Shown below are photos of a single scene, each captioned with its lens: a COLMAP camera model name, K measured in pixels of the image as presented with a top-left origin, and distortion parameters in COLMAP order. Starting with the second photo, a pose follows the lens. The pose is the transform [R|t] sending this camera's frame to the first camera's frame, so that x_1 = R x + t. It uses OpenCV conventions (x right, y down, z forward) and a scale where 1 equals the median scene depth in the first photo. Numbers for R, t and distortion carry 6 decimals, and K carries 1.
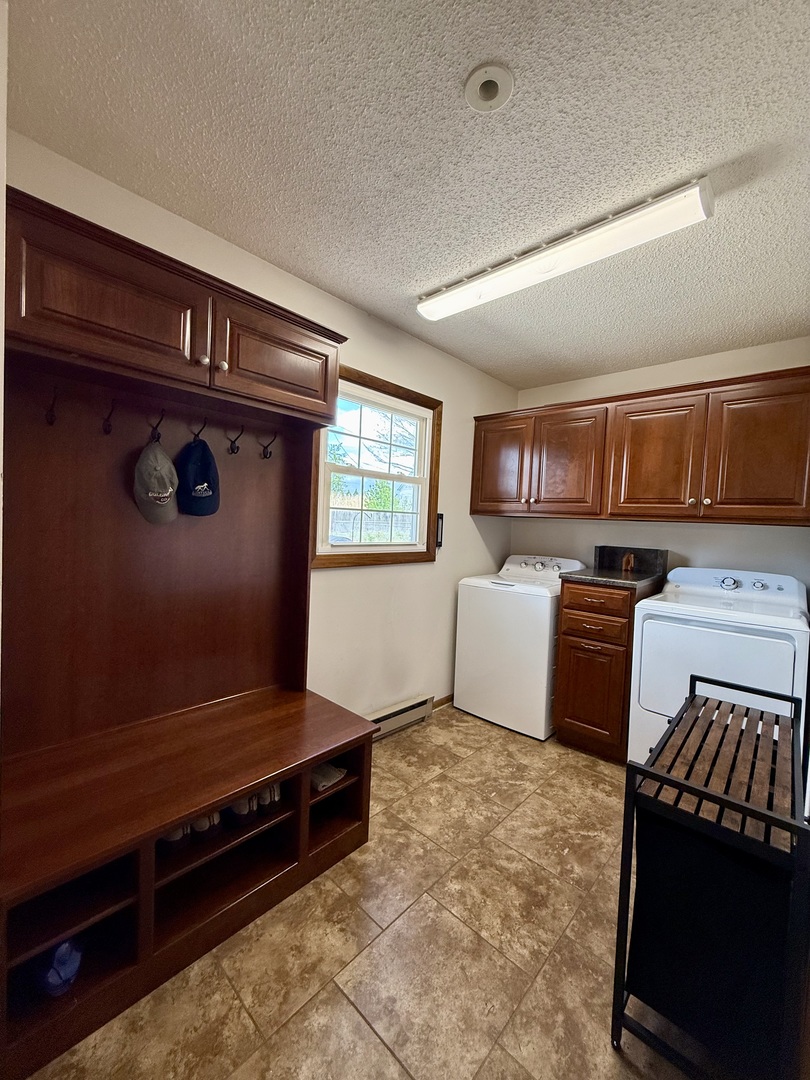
lens RADIAL K [[428.8, 0, 402.0], [0, 428.8, 538.1], [0, 0, 1]] dist [0.001749, -0.000701]
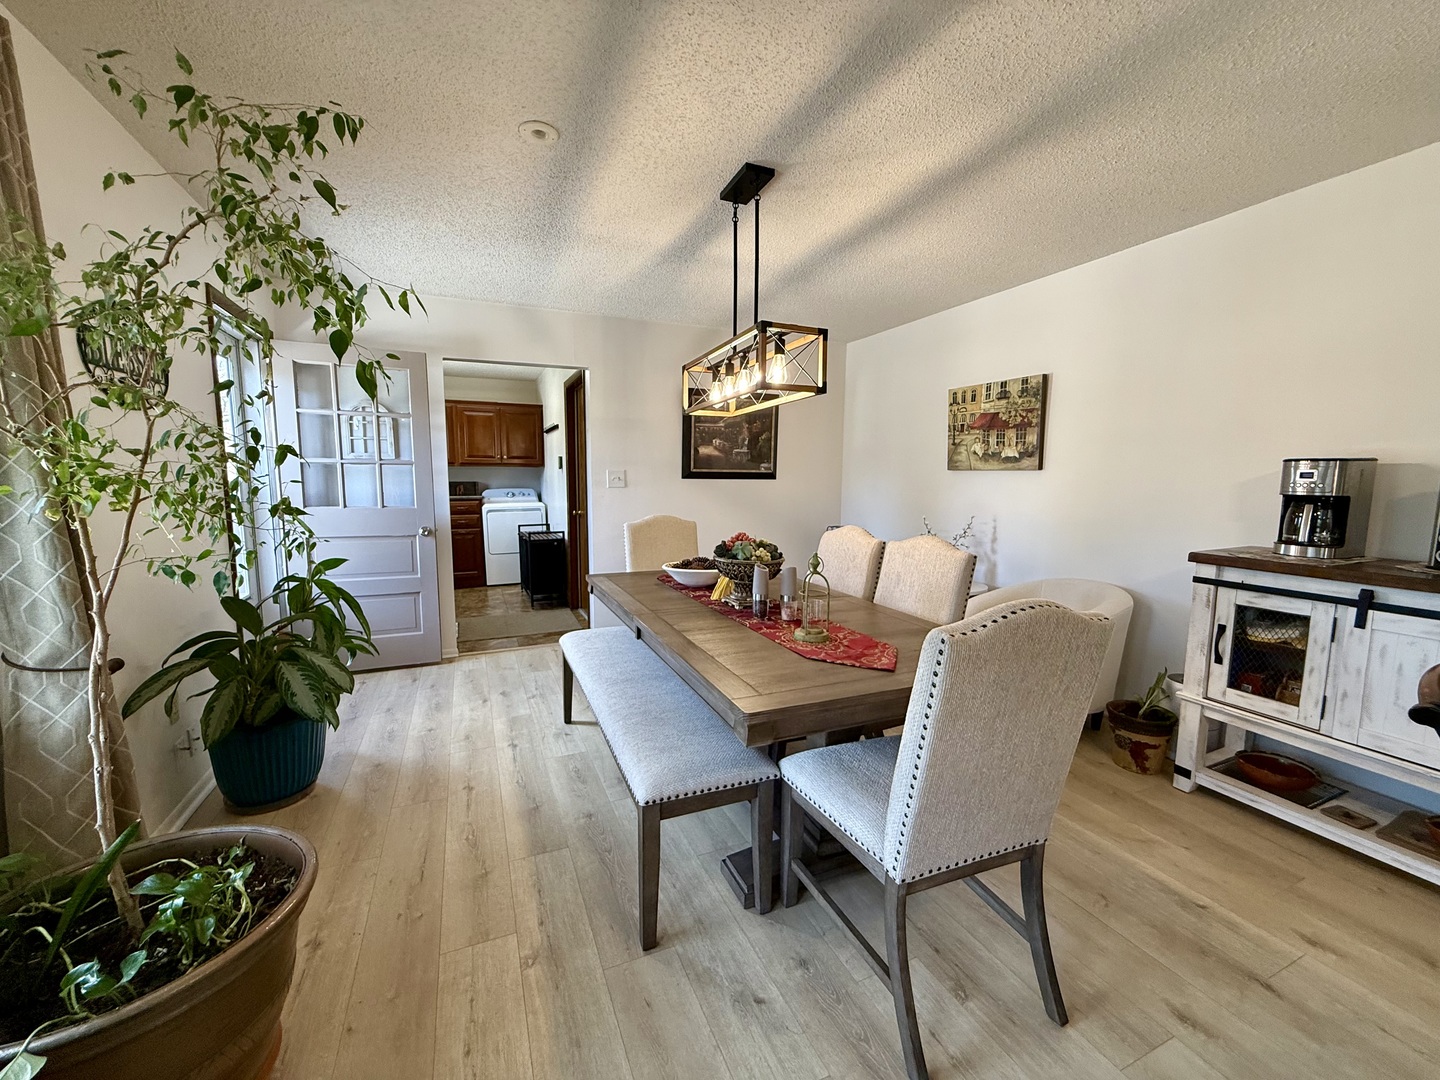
lens RADIAL K [[571.8, 0, 715.5], [0, 571.8, 542.3], [0, 0, 1]] dist [0.001749, -0.000701]
pose [[0.409500, -0.154481, 0.899136, -1.222681], [0.053689, 0.987932, 0.145285, -0.014267], [-0.910729, -0.011220, 0.412852, -0.953566]]
